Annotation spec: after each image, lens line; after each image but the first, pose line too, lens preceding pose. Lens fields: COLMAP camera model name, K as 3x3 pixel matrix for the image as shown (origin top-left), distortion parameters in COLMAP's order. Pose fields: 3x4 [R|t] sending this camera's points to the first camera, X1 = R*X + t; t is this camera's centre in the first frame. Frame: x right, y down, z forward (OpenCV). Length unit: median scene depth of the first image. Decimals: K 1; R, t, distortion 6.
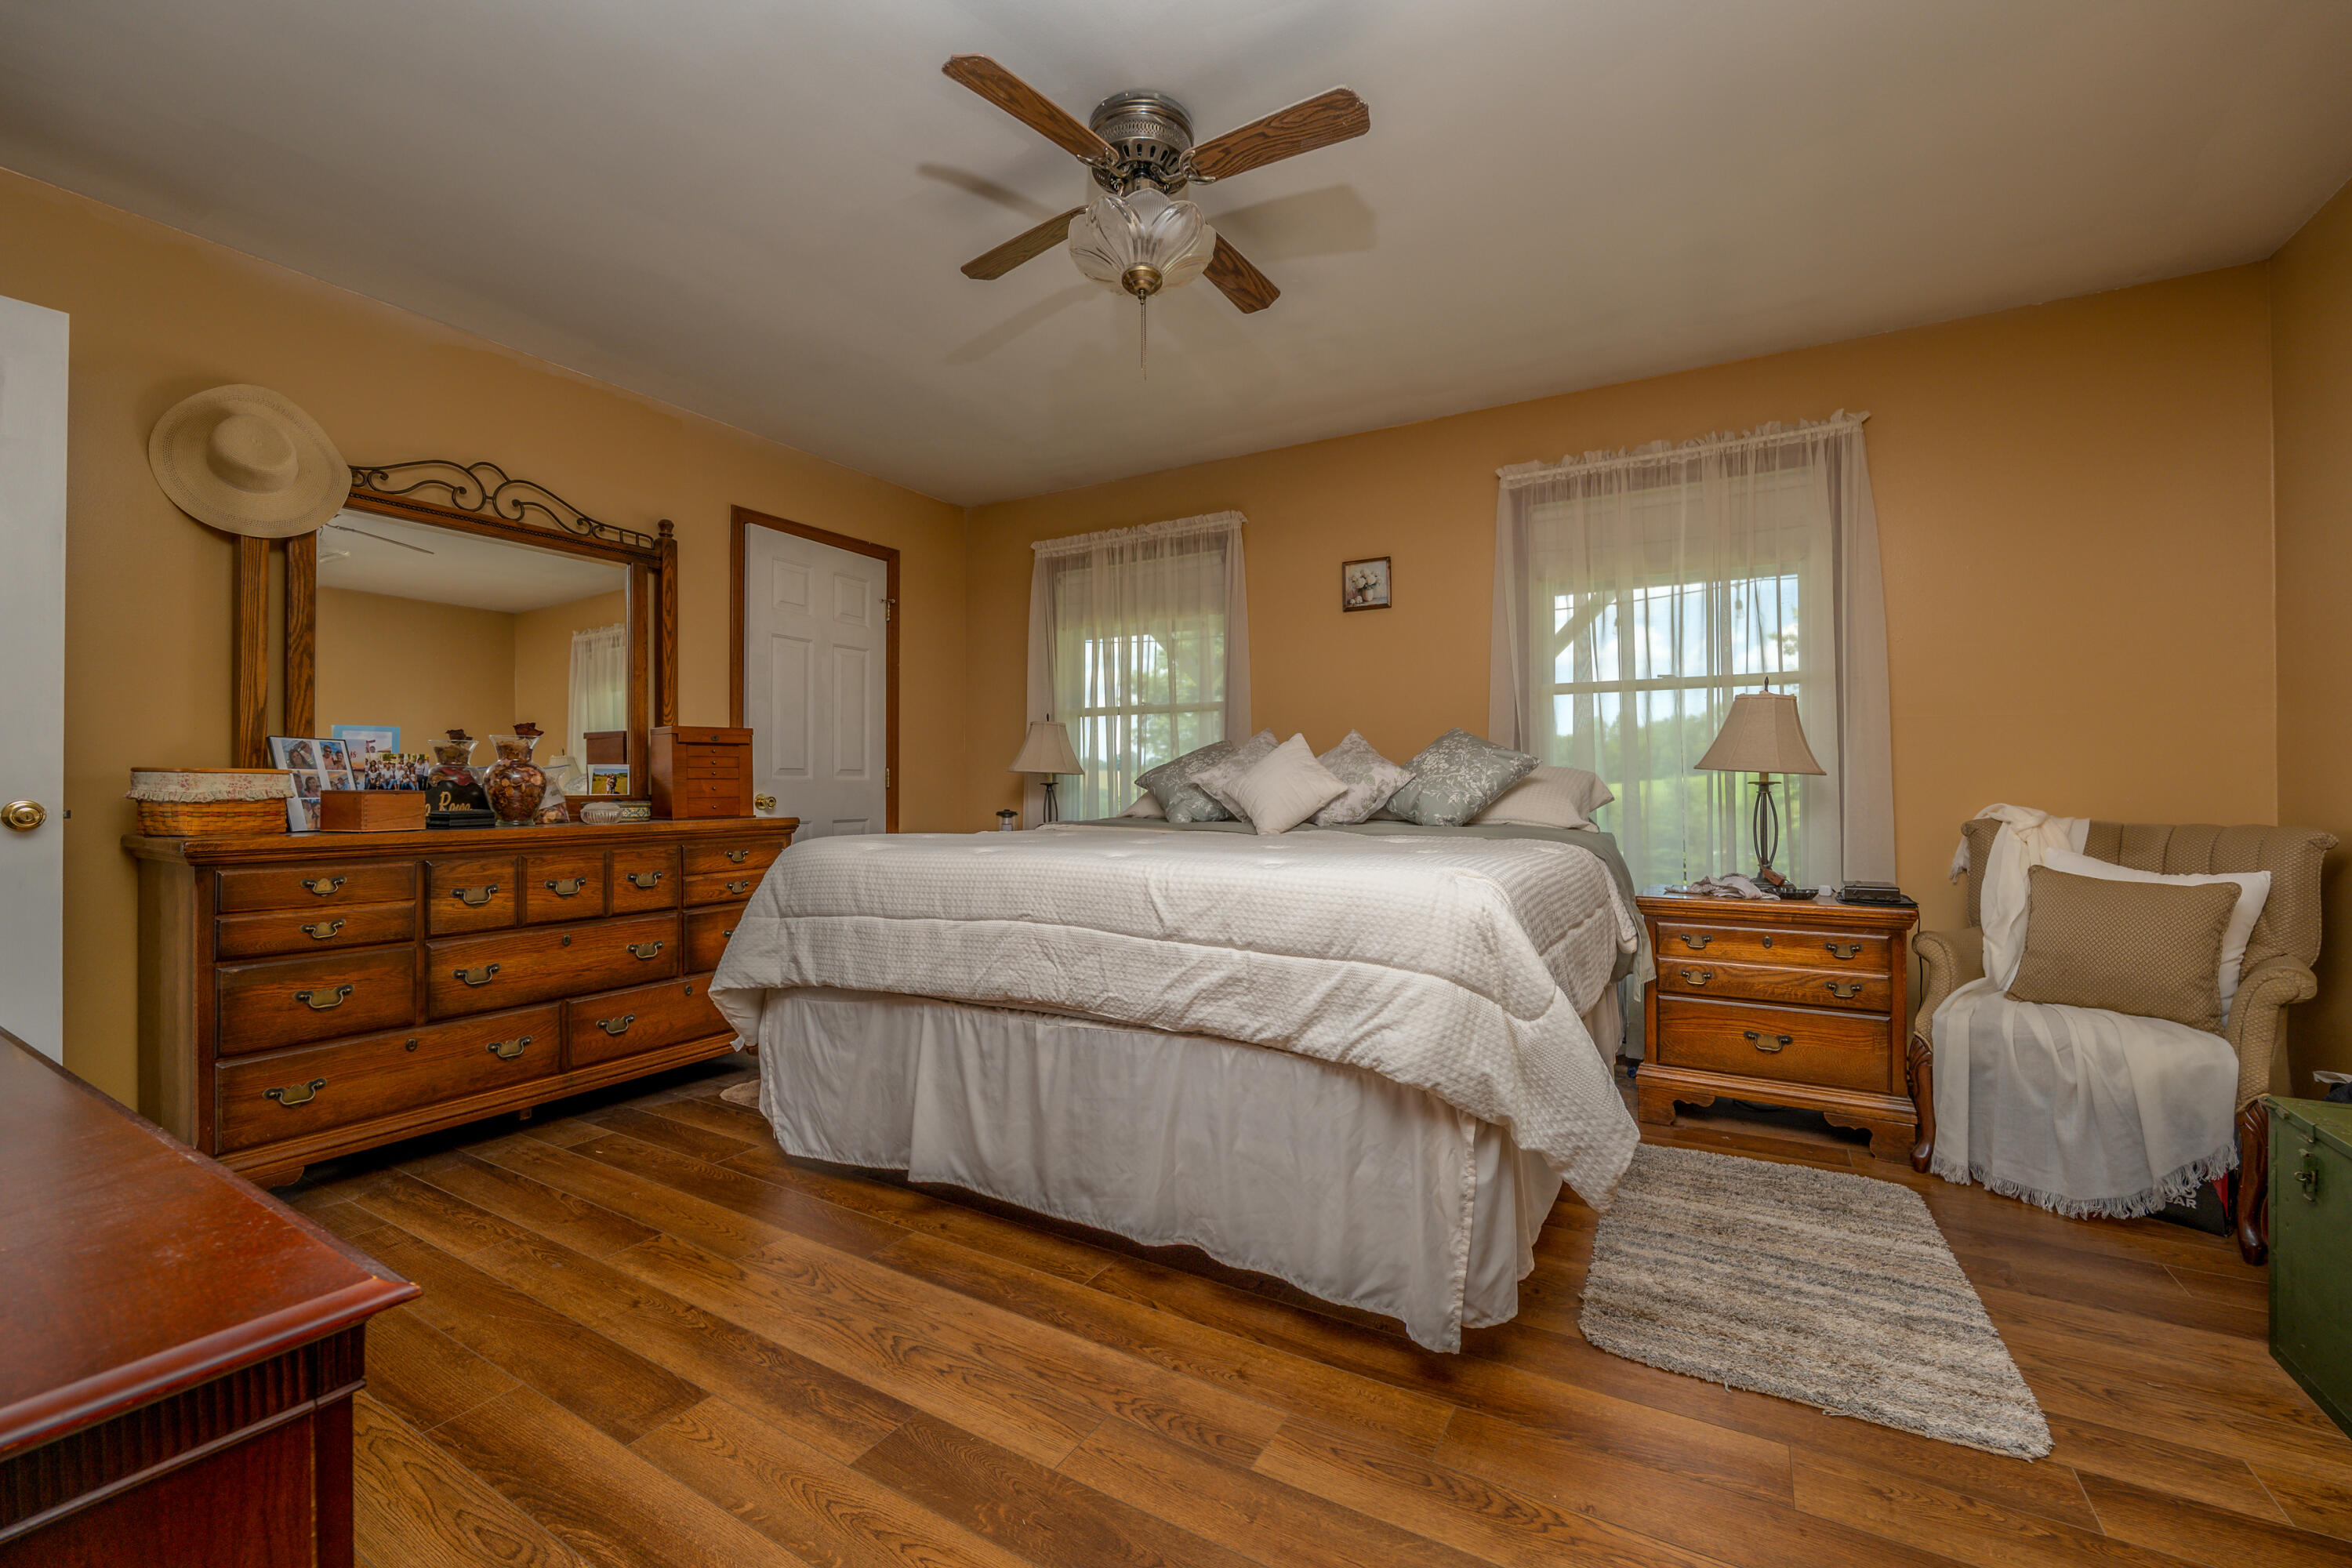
lens RADIAL K [[965.6, 0, 1176.0], [0, 965.6, 784.0], [0, 0, 1]] dist [-0.014381, 0.000063]
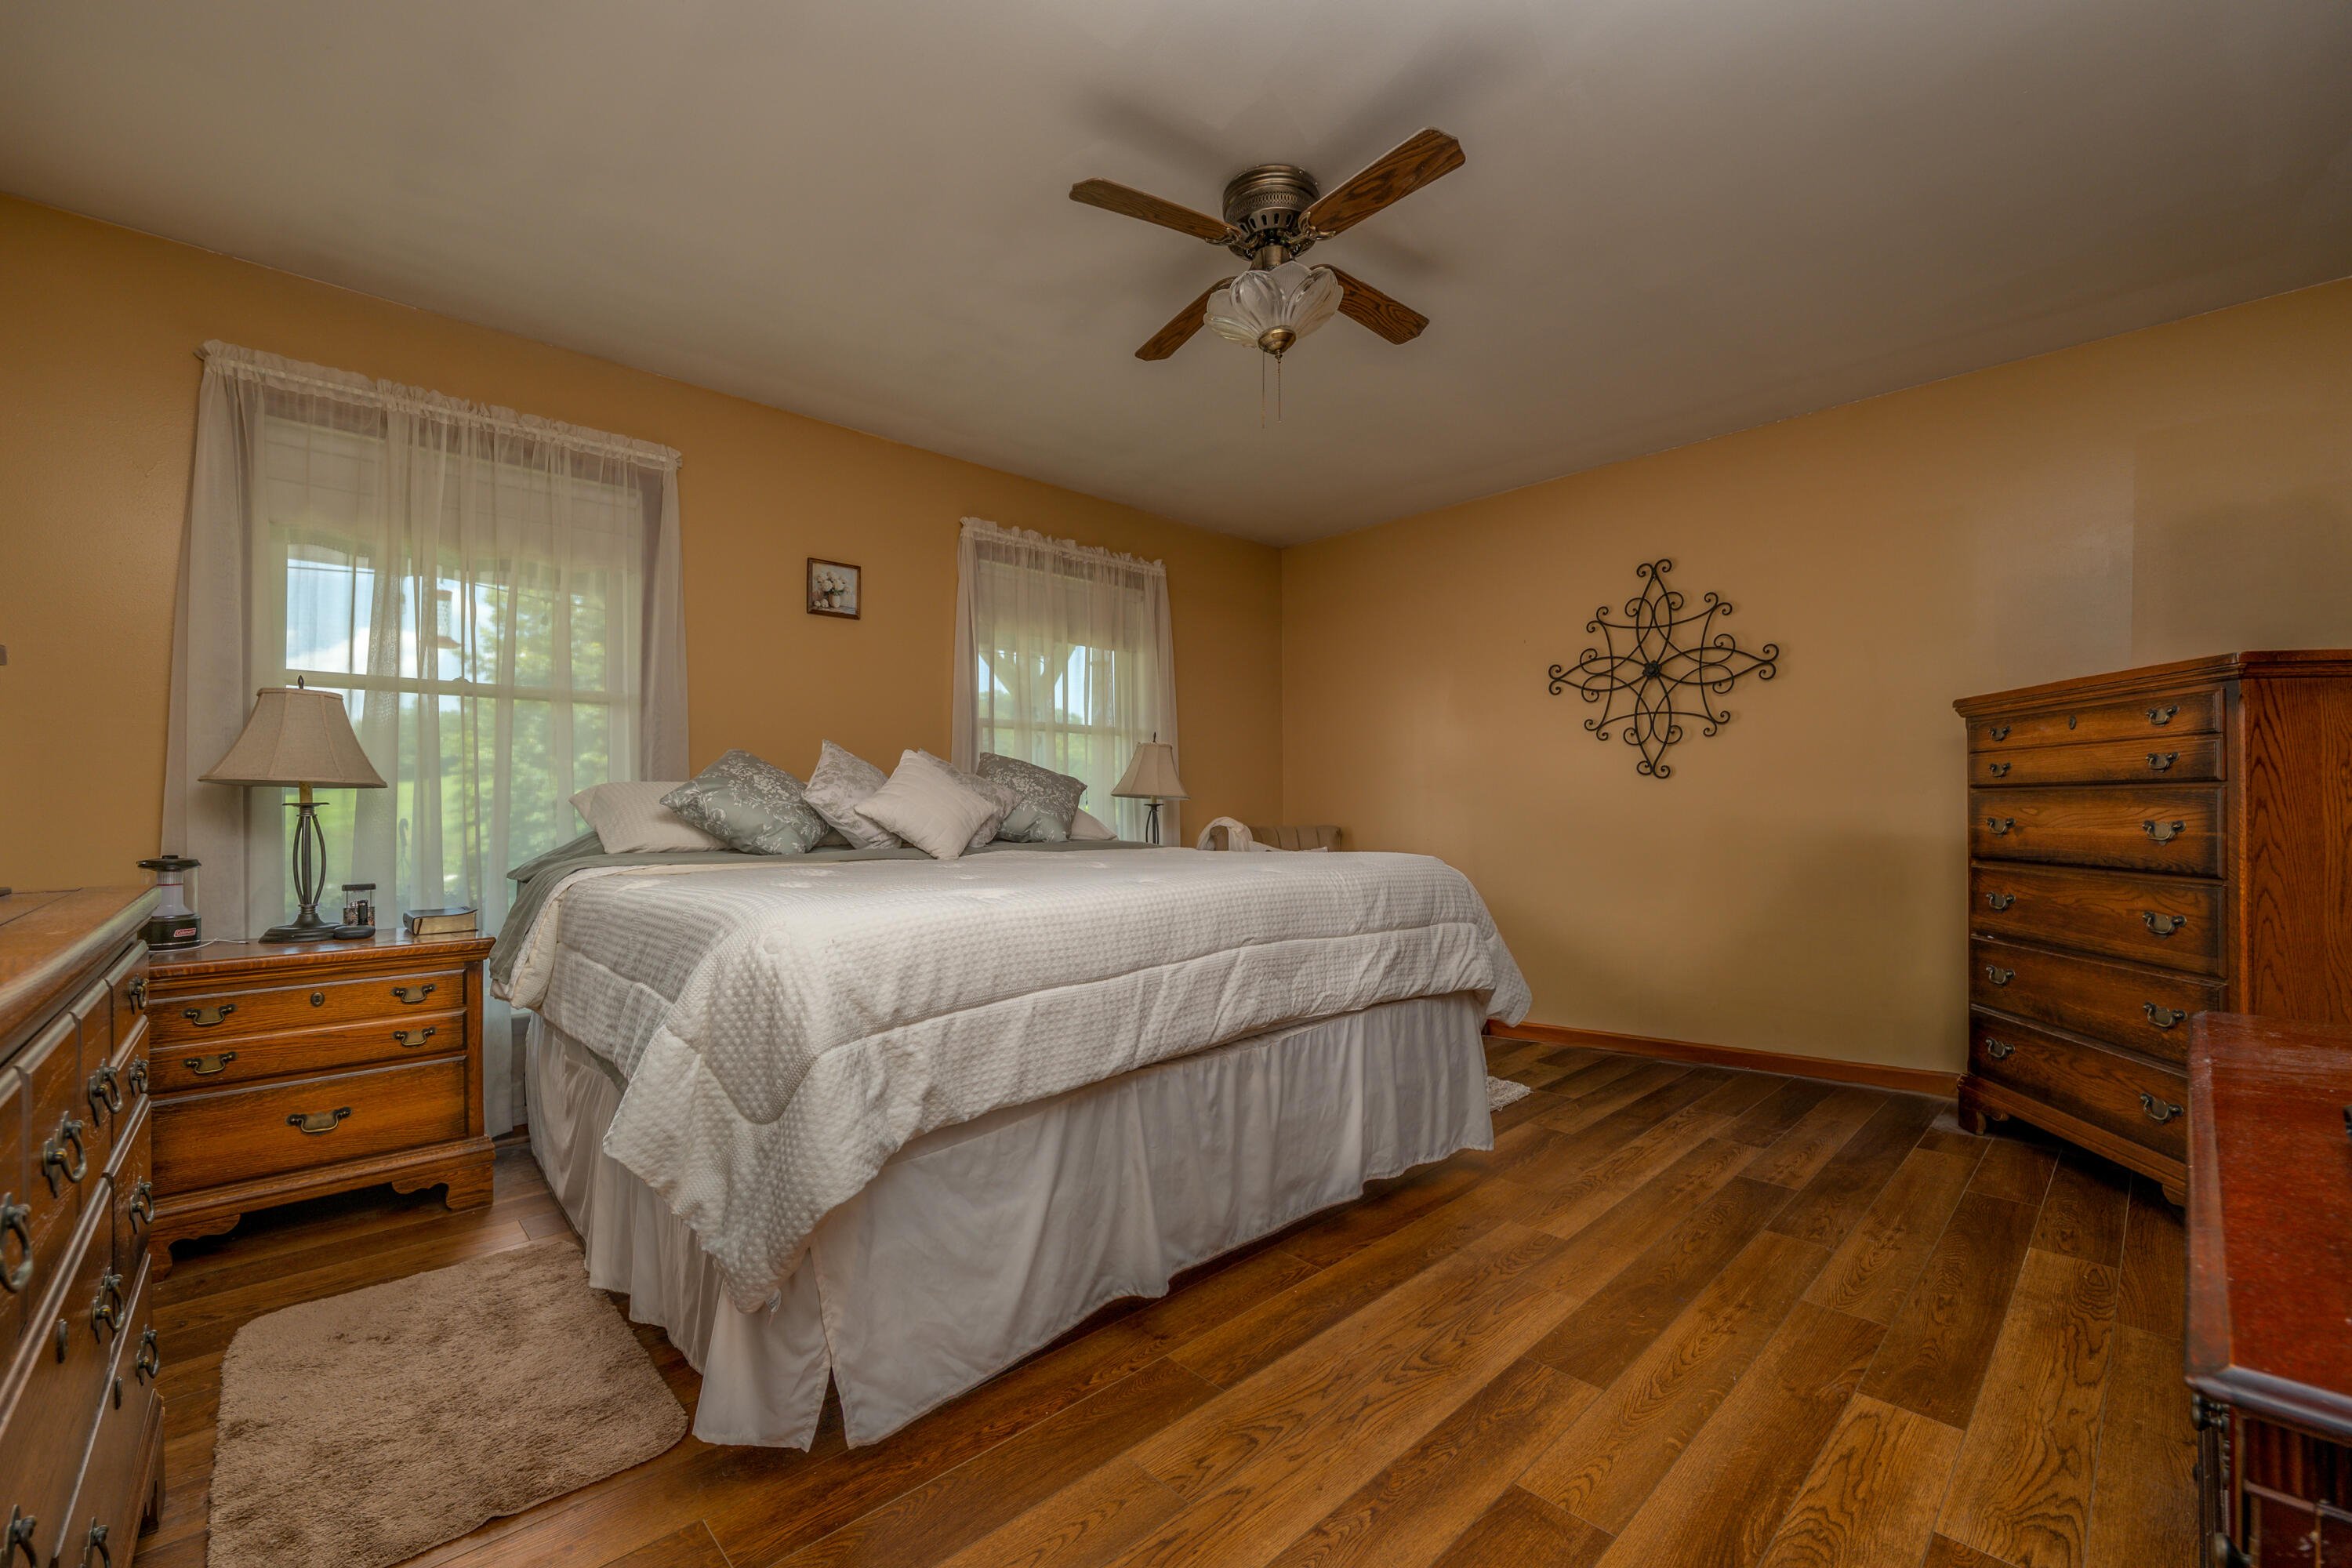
lens RADIAL K [[950.0, 0, 1170.9], [0, 950.0, 816.0], [0, 0, 1]] dist [-0.015586, -0.000038]
pose [[0.281140, -0.006166, 0.959647, -1.090993], [0.001621, 0.999981, 0.005950, 0.008962], [-0.959665, -0.000117, 0.281145, 0.820608]]
